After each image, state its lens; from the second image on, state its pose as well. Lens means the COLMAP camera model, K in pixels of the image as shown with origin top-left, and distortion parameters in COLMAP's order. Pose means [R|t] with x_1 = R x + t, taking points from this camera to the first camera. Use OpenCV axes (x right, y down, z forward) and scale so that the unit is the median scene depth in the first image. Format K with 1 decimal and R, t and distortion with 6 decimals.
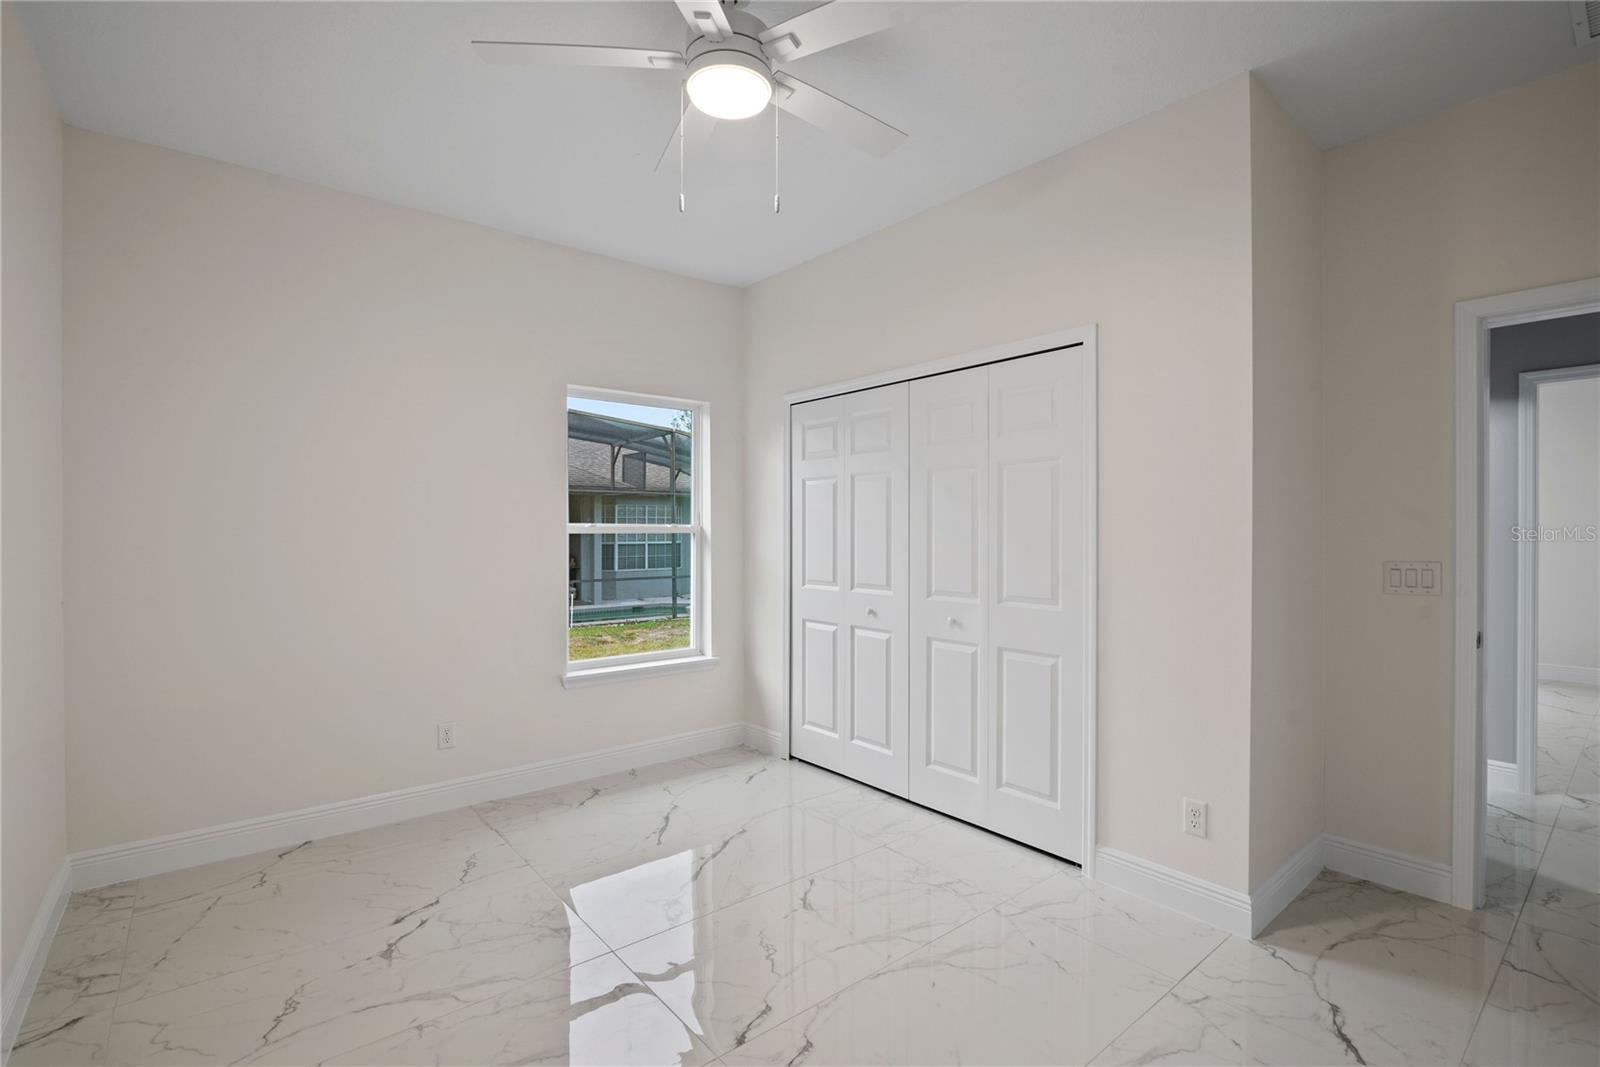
lens RADIAL K [[737.4, 0, 800.3], [0, 737.4, 526.6], [0, 0, 1]] dist [-0.016916, -0.001071]
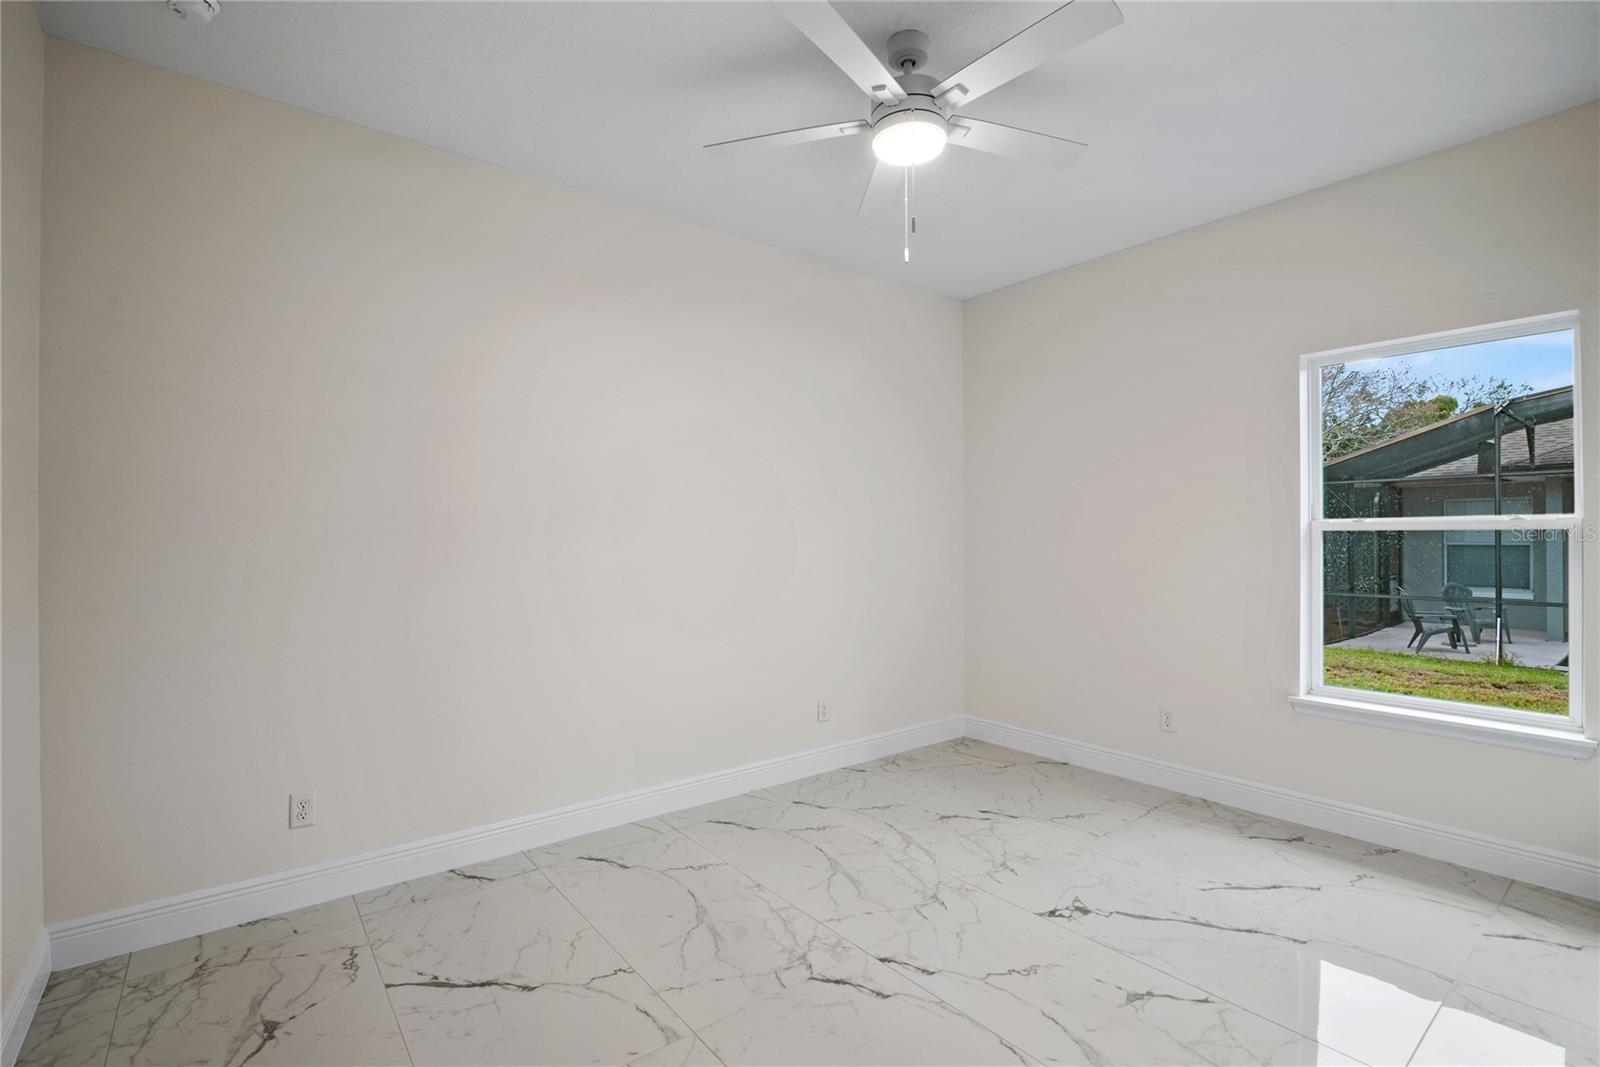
lens RADIAL K [[737.4, 0, 800.4], [0, 737.4, 535.3], [0, 0, 1]] dist [-0.016916, -0.001071]
pose [[-0.035875, 0.000258, -0.999356, 0.569259], [0.013869, 0.999904, -0.000240, 0.006627], [0.999260, -0.013869, -0.035875, 0.469317]]
